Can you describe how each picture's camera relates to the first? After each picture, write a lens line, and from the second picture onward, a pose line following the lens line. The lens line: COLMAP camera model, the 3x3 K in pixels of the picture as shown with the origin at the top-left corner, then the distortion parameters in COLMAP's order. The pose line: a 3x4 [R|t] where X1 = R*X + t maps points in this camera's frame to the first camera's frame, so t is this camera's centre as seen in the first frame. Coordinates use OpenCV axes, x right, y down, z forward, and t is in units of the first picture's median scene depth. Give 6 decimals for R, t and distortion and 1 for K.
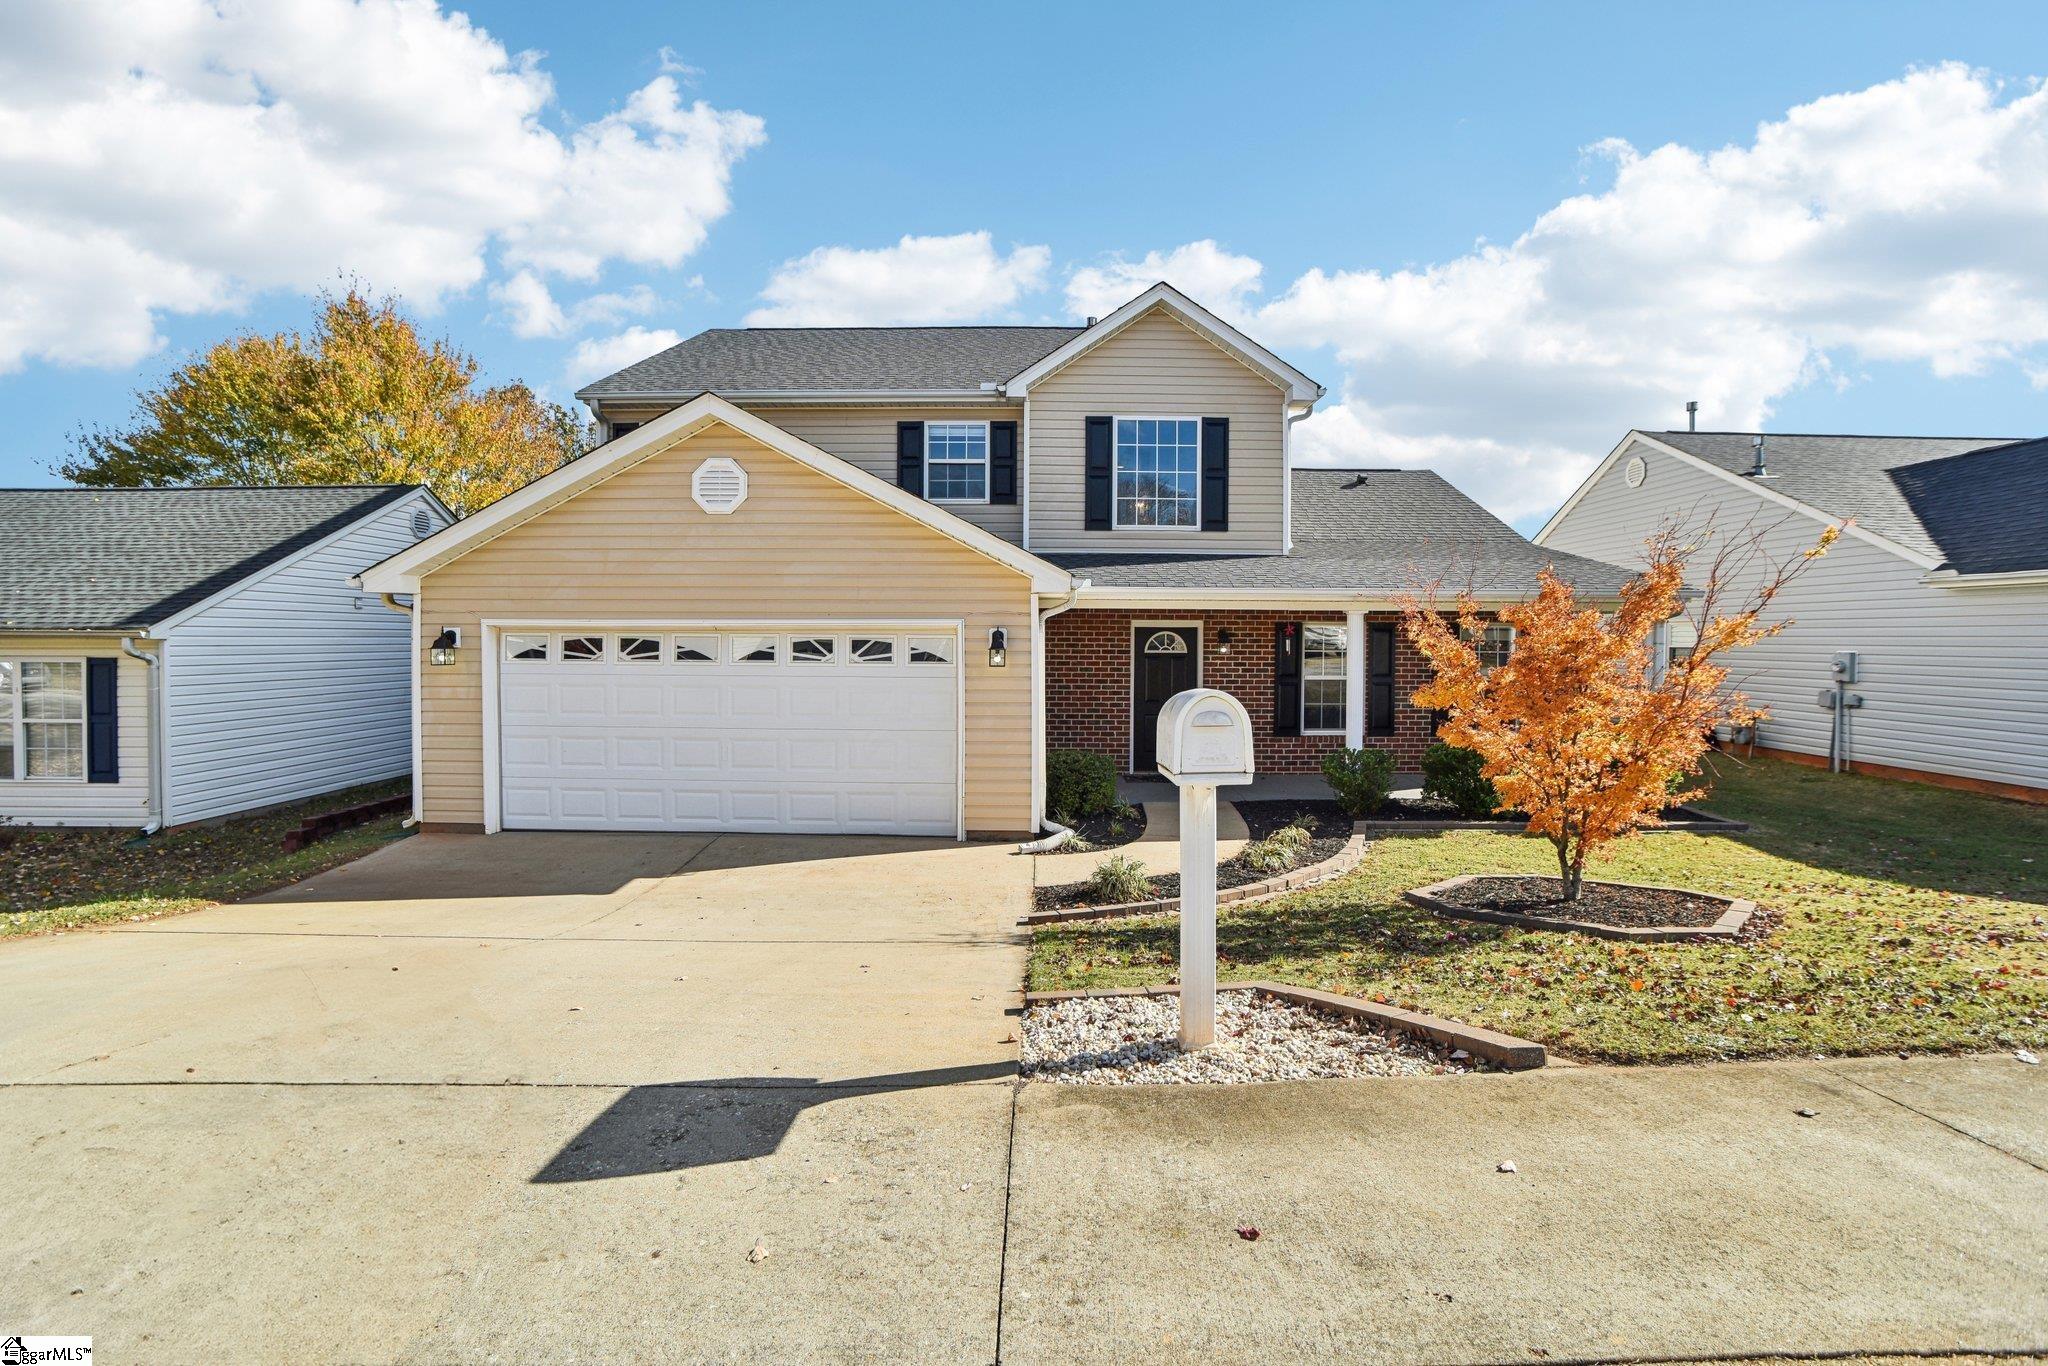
lens RADIAL K [[924.1, 0, 1053.1], [0, 924.1, 670.5], [0, 0, 1]] dist [-0.049717, 0.009868]
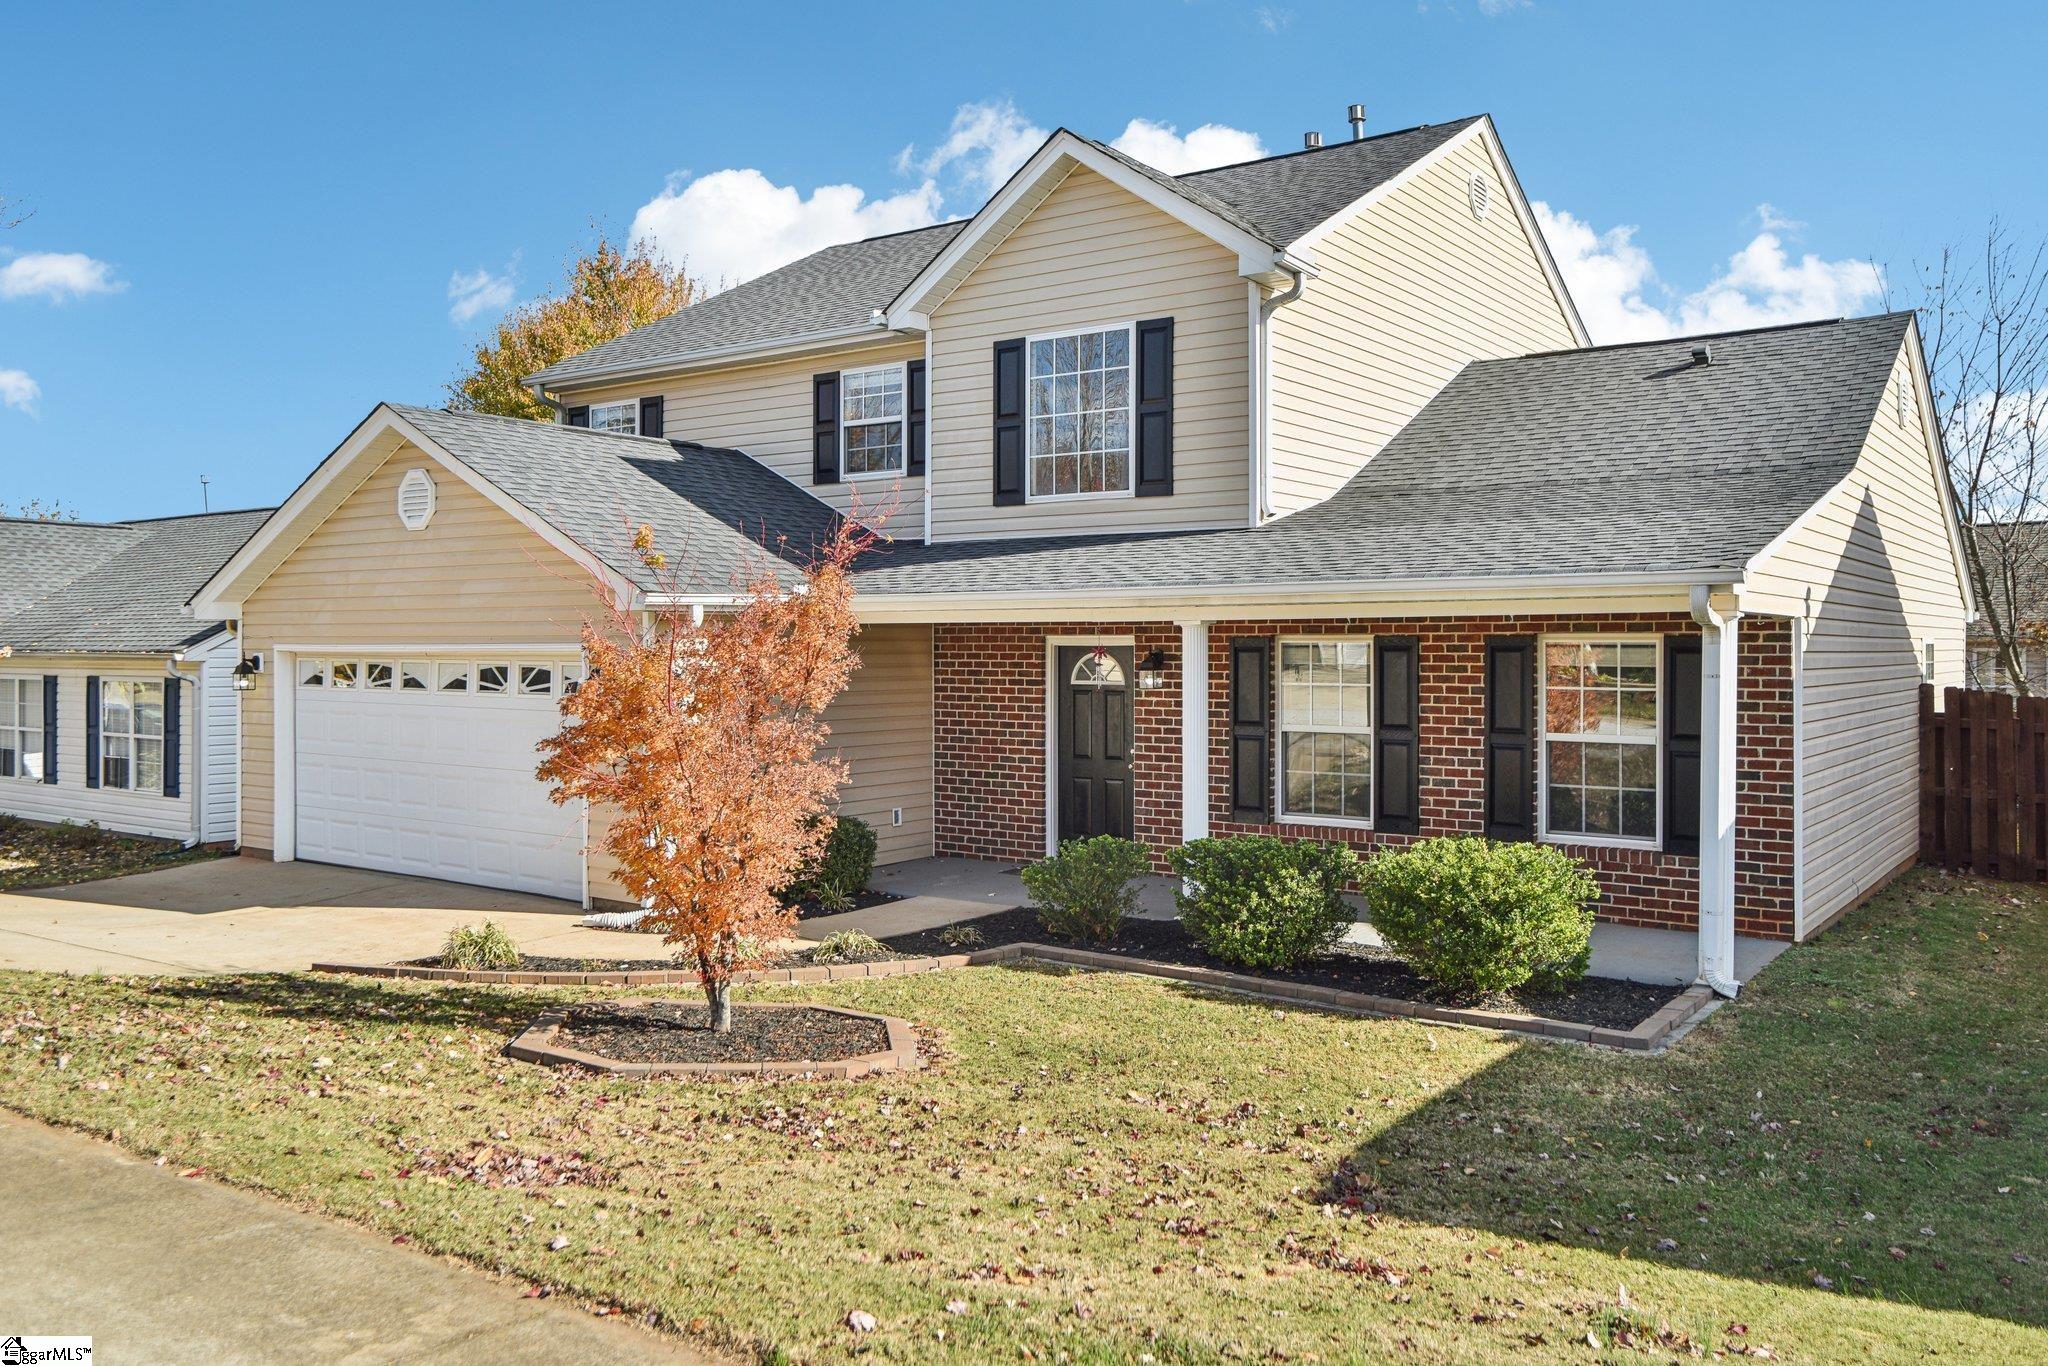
lens RADIAL K [[1598.1, 0, 1020.6], [0, 1598.1, 676.0], [0, 0, 1]] dist [0.013327, 0.000720]
pose [[0.800009, 0.006797, -0.599950, 1.053715], [-0.018708, 0.999732, -0.013620, -0.013016], [0.599696, 0.022120, 0.799922, 0.079428]]
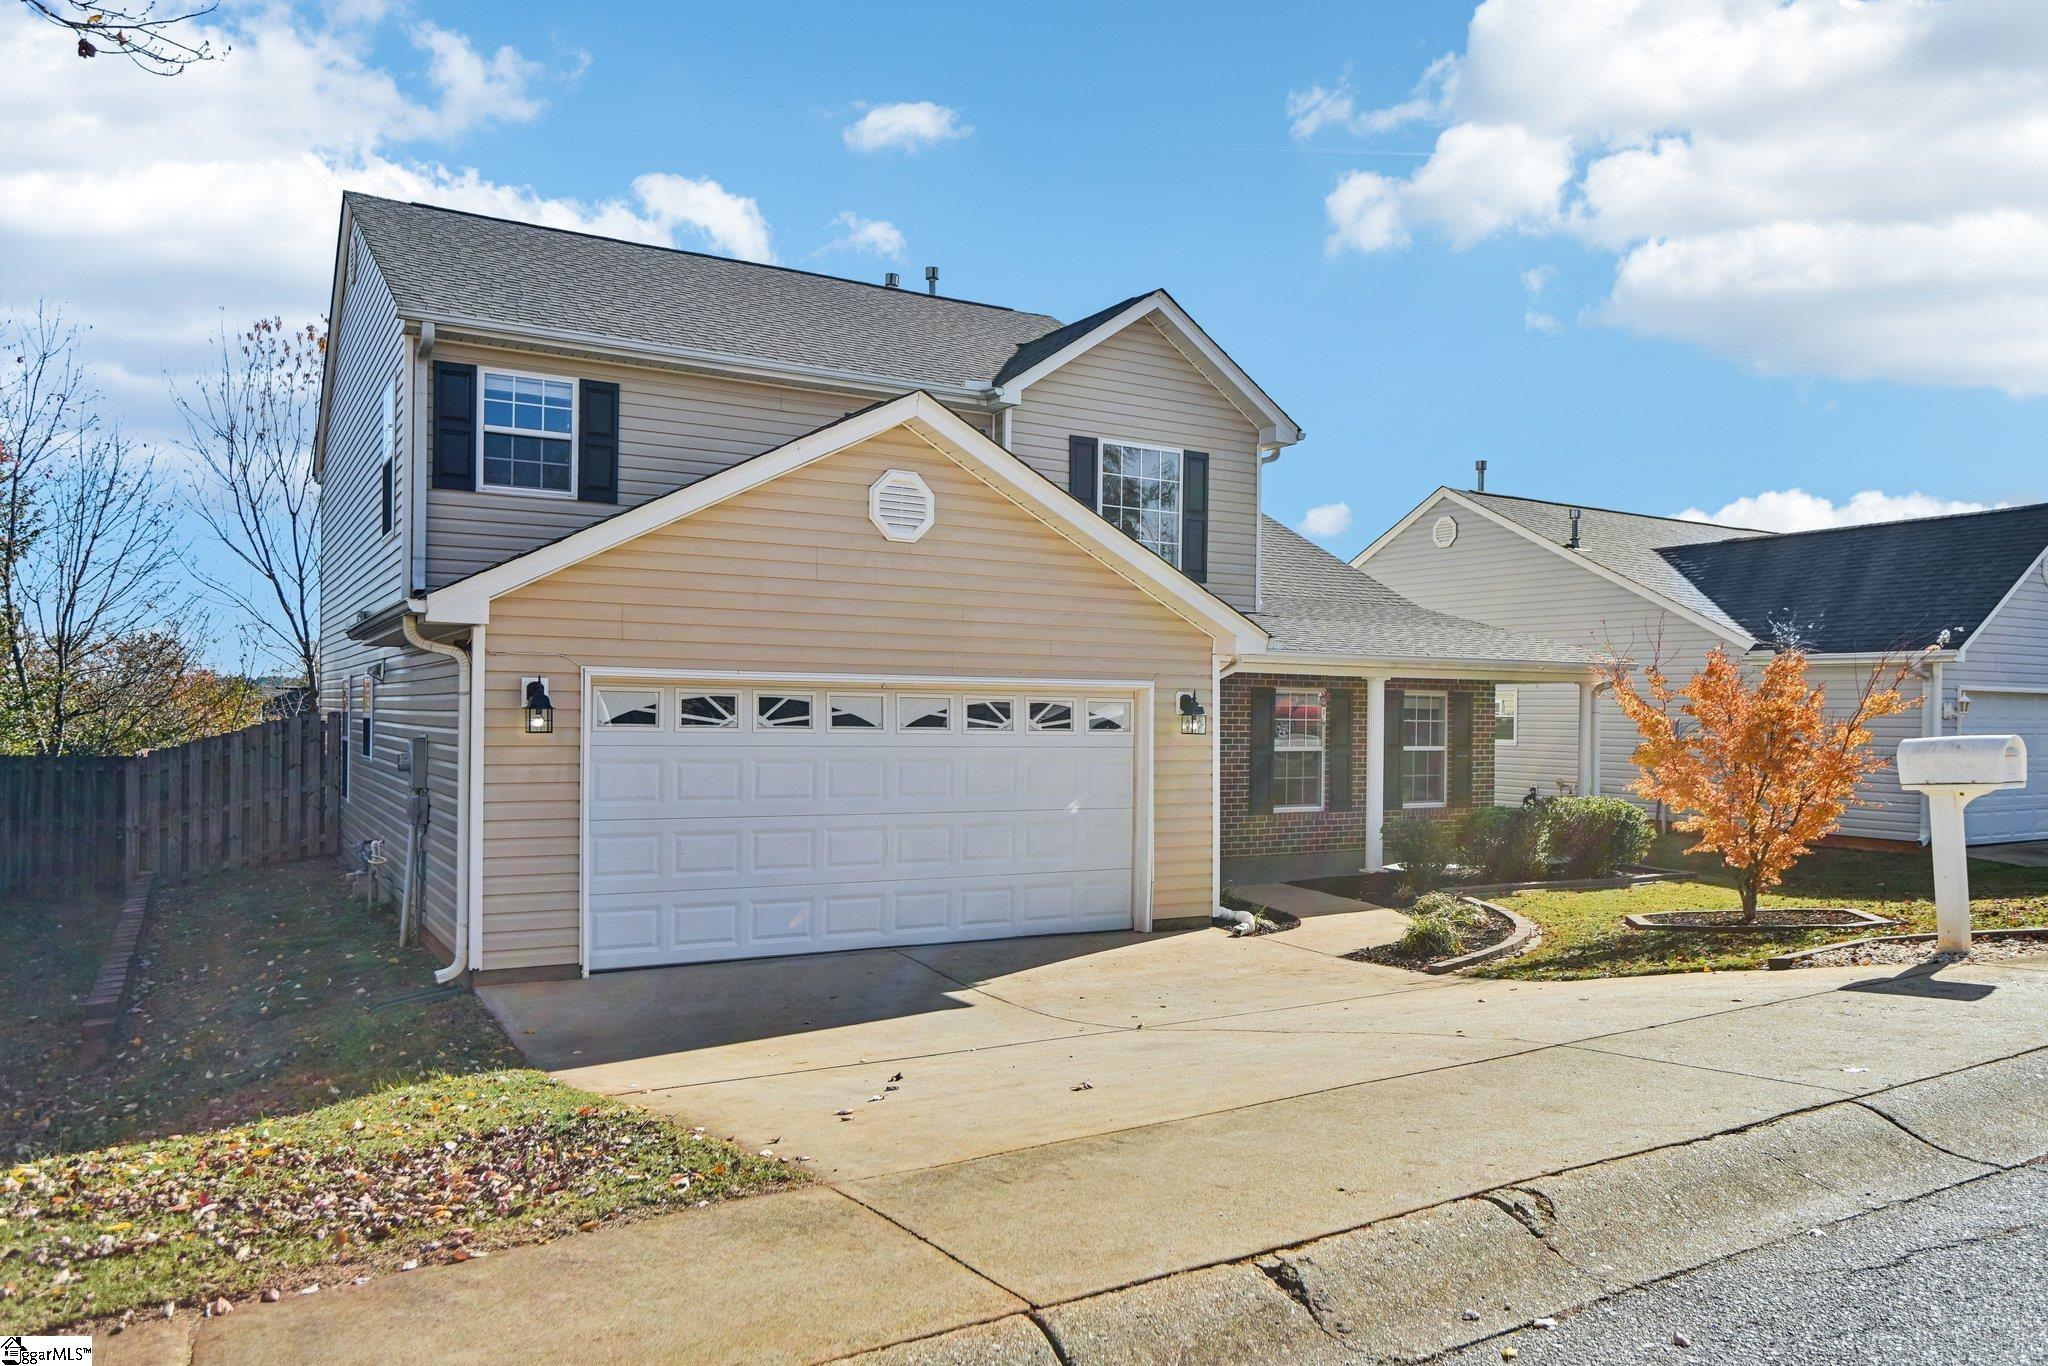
lens RADIAL K [[1354.7, 0, 991.1], [0, 1354.7, 743.2], [0, 0, 1]] dist [-0.006972, -0.003271]
pose [[0.884460, -0.003480, 0.466603, -0.816033], [0.005328, 0.999982, -0.002642, 0.005966], [-0.466586, 0.004823, 0.884463, -0.062283]]
